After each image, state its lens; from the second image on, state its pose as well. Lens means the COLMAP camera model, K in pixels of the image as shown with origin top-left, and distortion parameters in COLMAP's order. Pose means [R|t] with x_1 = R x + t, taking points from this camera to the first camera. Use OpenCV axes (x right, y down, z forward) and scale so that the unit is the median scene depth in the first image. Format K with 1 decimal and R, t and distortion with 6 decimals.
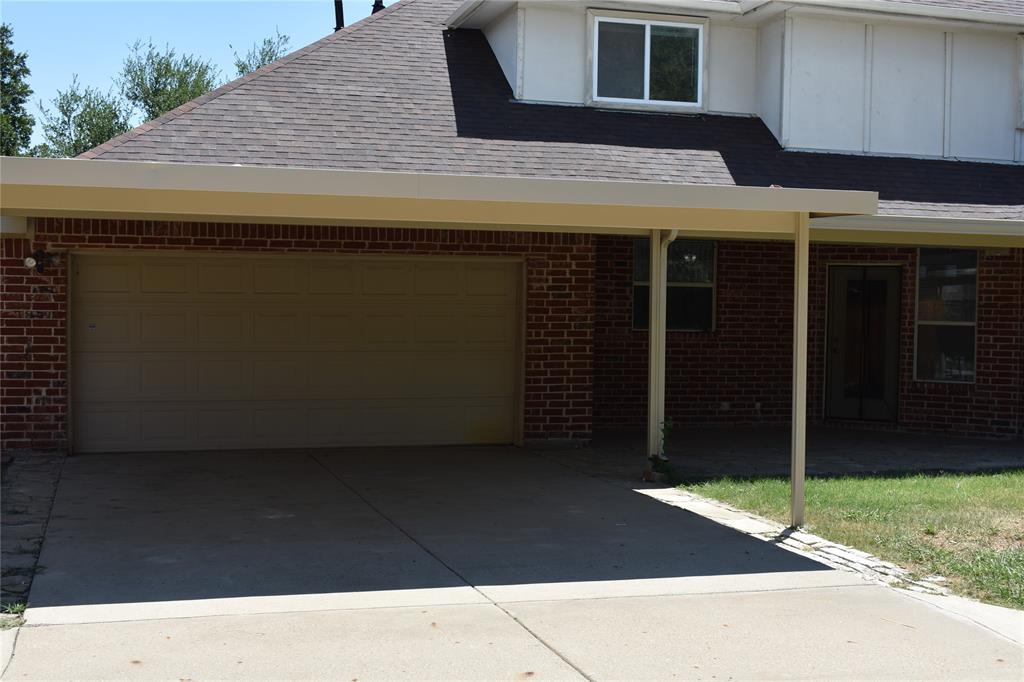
lens RADIAL K [[1331.7, 0, 511.1], [0, 1331.7, 341.3], [0, 0, 1]] dist [-0.040718, 0.000000]
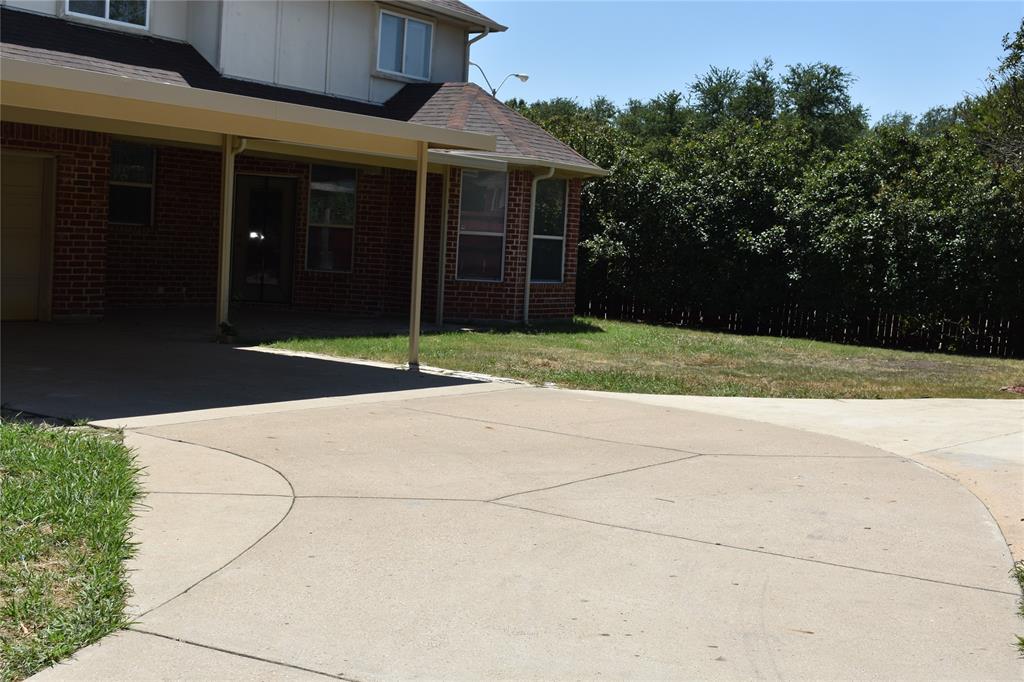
lens RADIAL K [[1331.7, 0, 513.0], [0, 1331.7, 340.9], [0, 0, 1]] dist [-0.040718, 0.000000]
pose [[0.776049, -0.019753, 0.630363, -0.352338], [-0.024871, 0.997773, 0.061884, 0.013838], [-0.630182, -0.063703, 0.773830, -0.108596]]
